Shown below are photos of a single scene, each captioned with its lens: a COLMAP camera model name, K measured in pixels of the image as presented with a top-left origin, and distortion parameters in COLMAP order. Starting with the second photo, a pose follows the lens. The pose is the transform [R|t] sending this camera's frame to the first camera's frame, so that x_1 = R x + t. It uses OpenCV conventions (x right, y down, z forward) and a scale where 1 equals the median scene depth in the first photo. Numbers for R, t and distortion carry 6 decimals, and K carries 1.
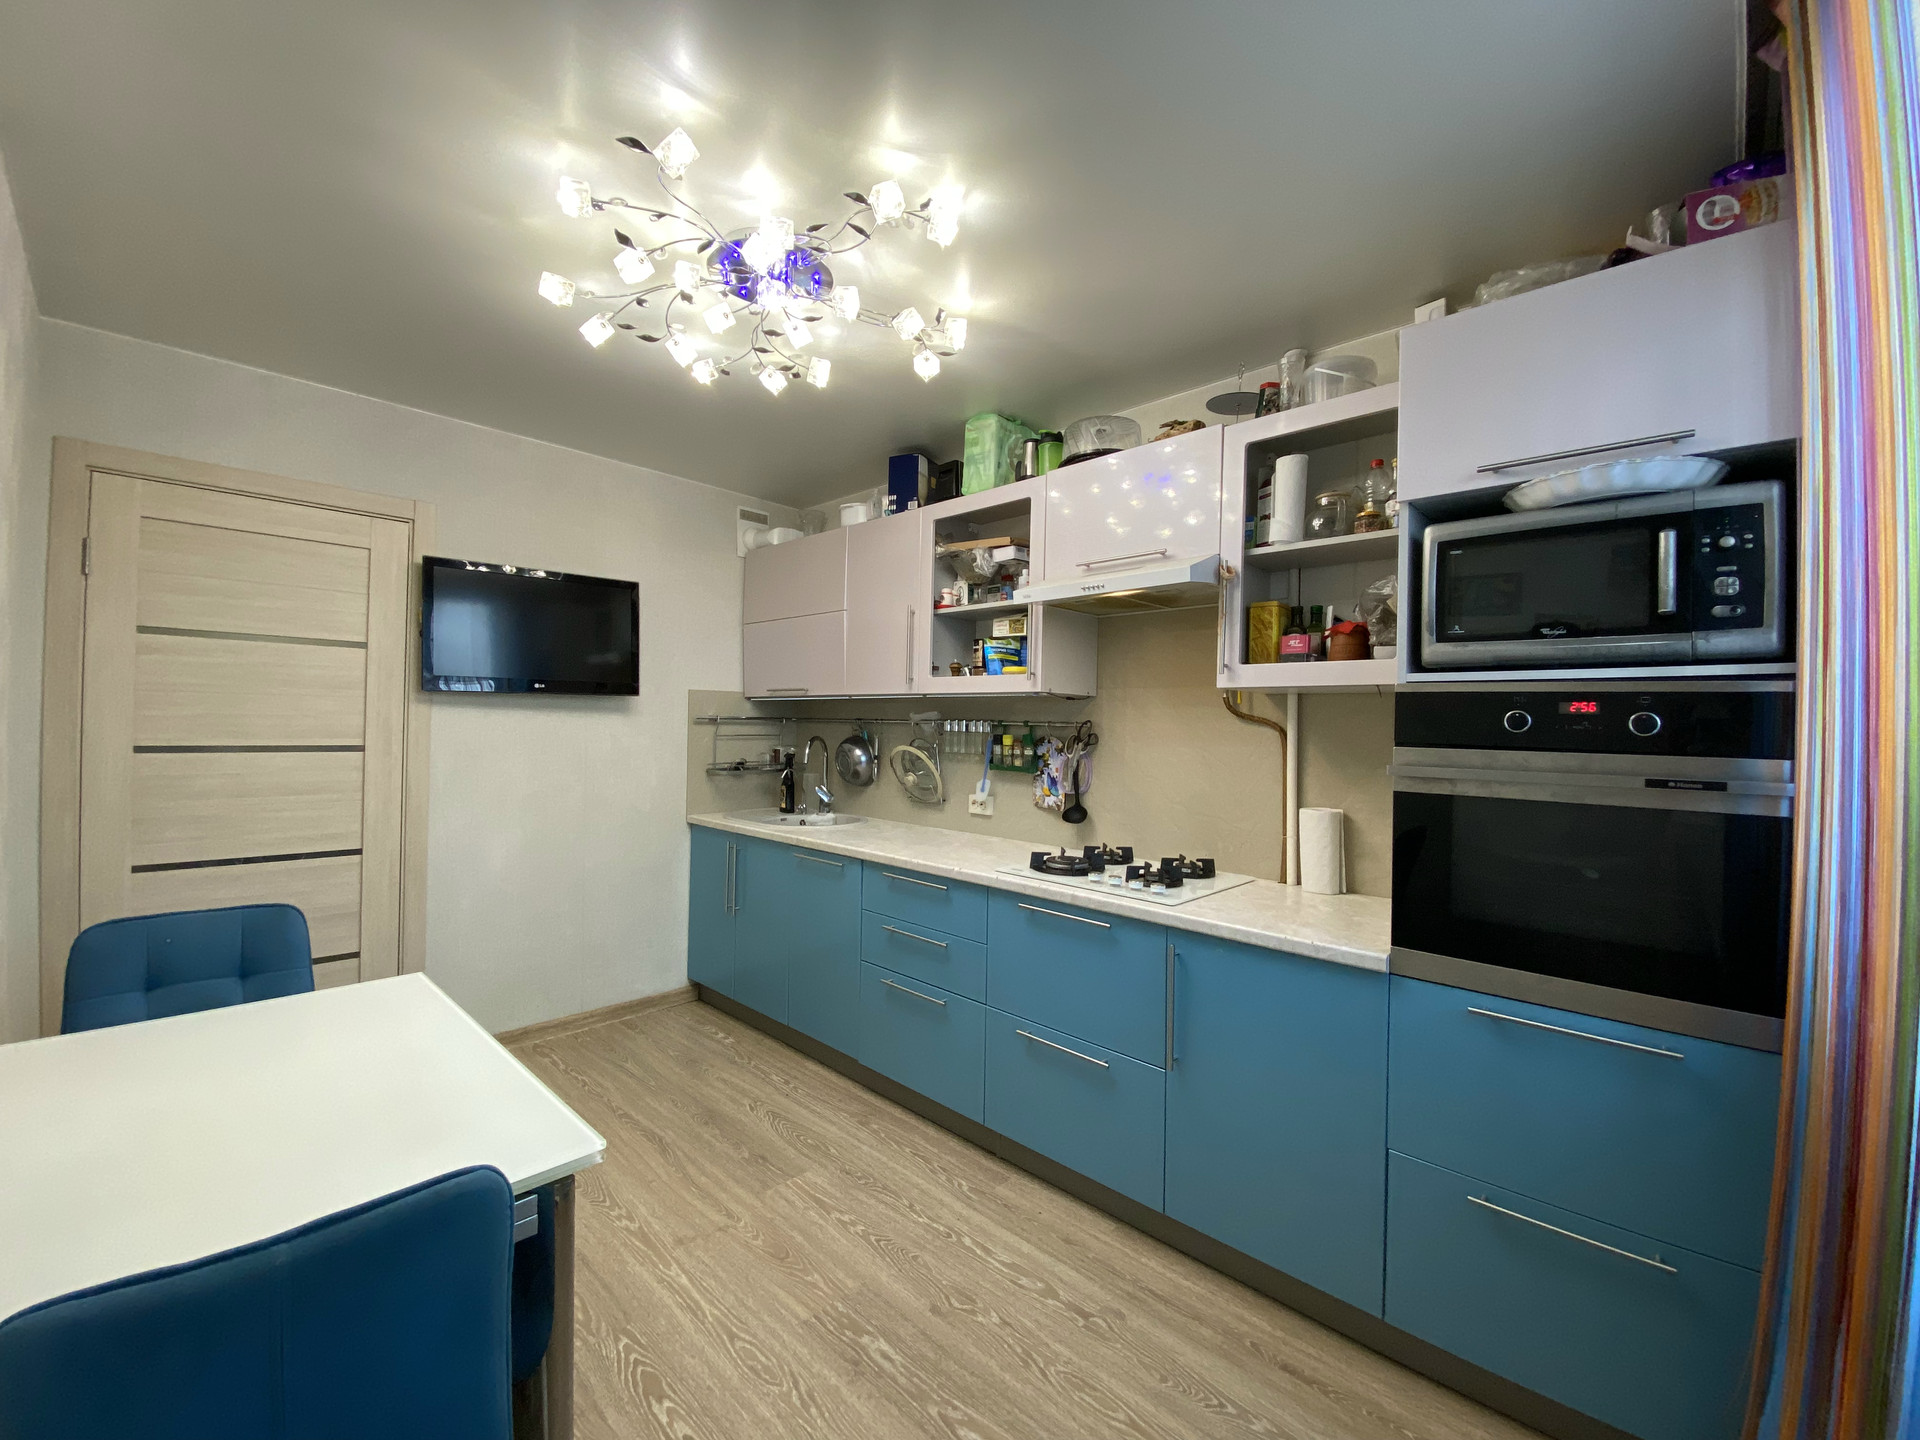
lens RADIAL K [[781.4, 0, 957.9], [0, 781.4, 710.6], [0, 0, 1]] dist [0.015562, -0.013773]
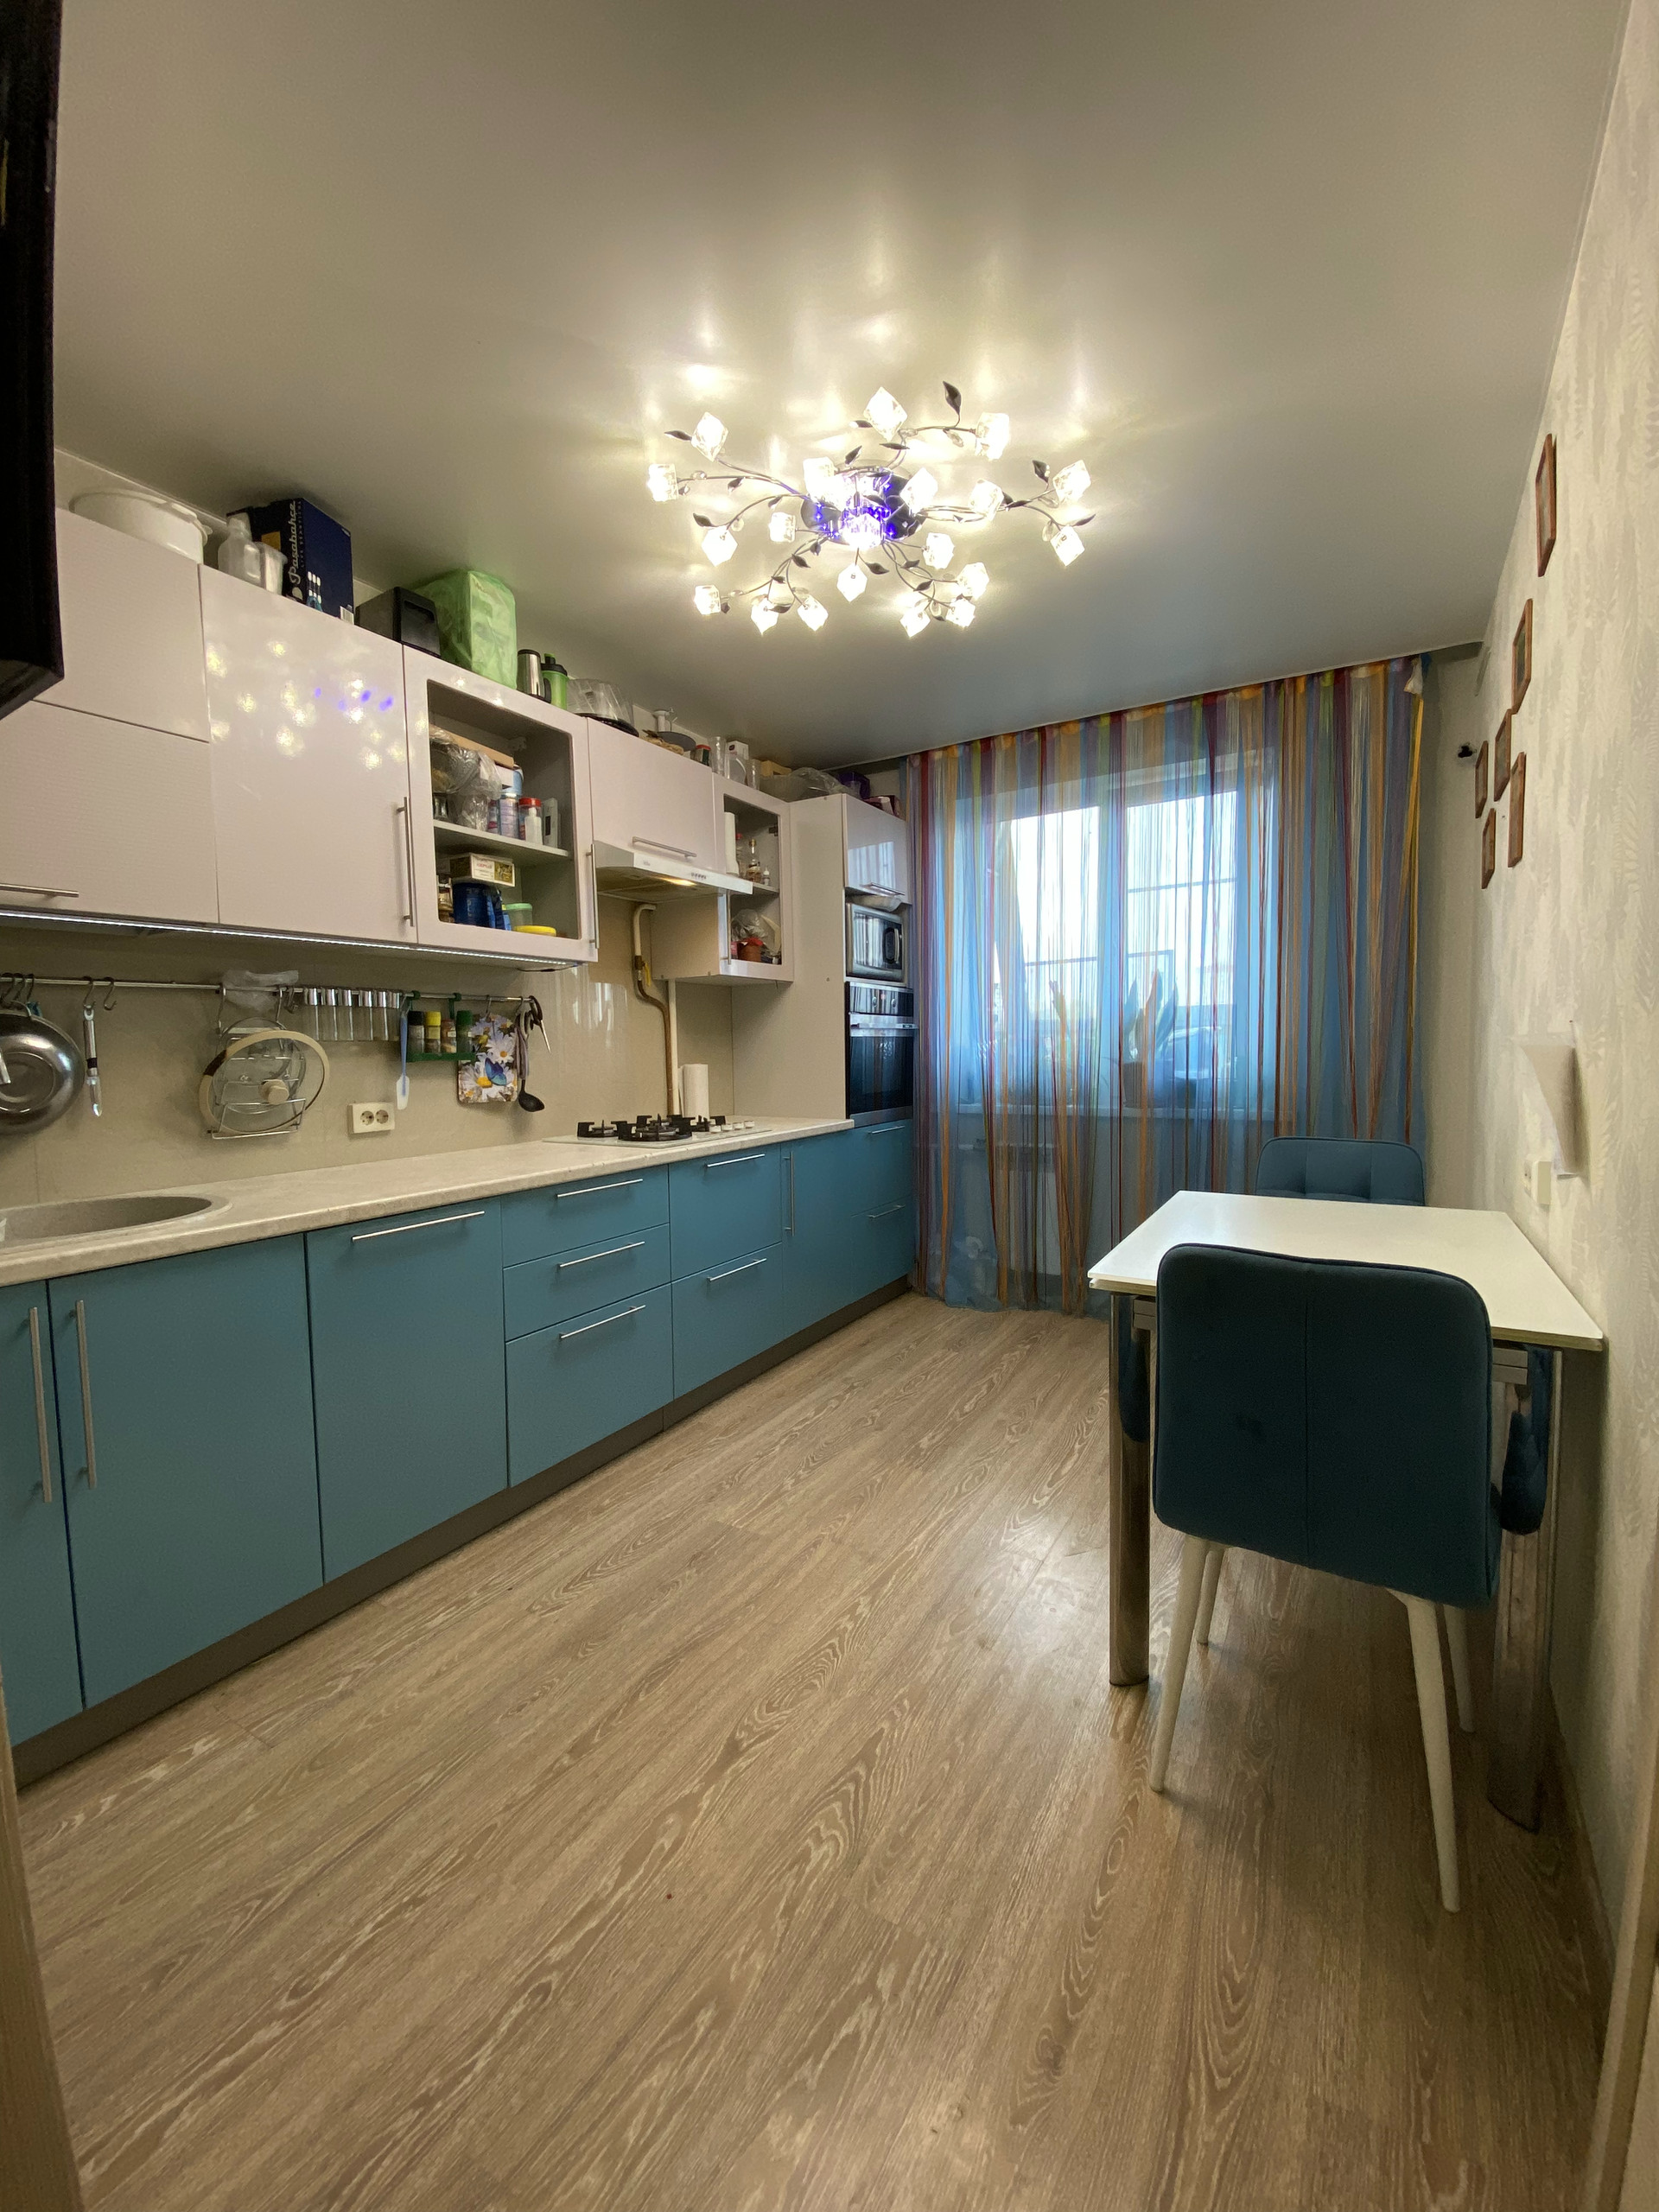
lens RADIAL K [[900.3, 0, 812.7], [0, 900.3, 1113.0], [0, 0, 1]] dist [0.015562, -0.013773]
pose [[-0.223516, -0.081685, 0.971271, -0.983968], [0.002238, 0.996436, 0.084317, 0.063656], [-0.974698, 0.021020, -0.222537, 0.973704]]
